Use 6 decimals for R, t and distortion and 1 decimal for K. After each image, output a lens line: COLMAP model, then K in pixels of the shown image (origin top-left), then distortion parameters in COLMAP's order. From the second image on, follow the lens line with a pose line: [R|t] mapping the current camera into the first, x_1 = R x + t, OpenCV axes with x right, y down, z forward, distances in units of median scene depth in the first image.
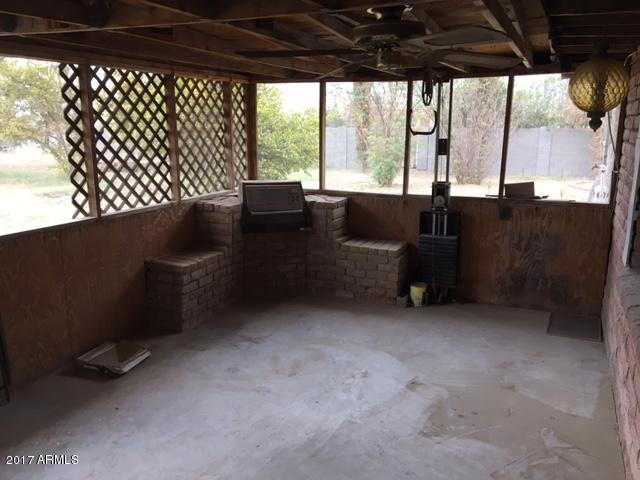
lens RADIAL K [[530.6, 0, 319.2], [0, 530.6, 238.6], [0, 0, 1]] dist [0.069898, -0.106058]
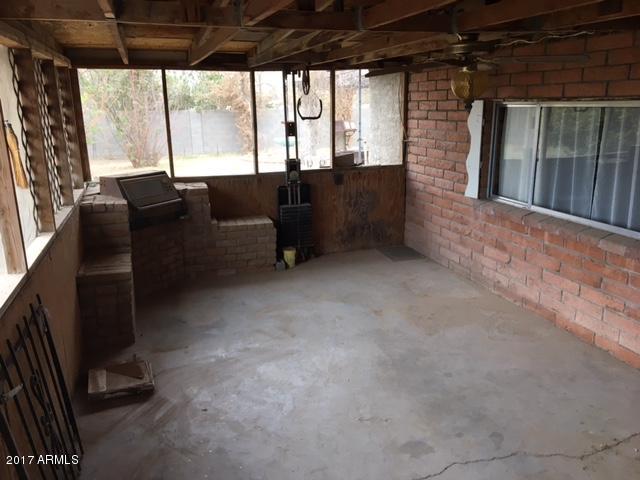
lens RADIAL K [[530.6, 0, 316.6], [0, 530.6, 241.2], [0, 0, 1]] dist [0.069898, -0.106058]
pose [[0.748838, -0.182759, 0.637057, -0.517055], [0.158397, 0.982724, 0.095734, -0.031891], [-0.643547, 0.029219, 0.764849, 0.070997]]
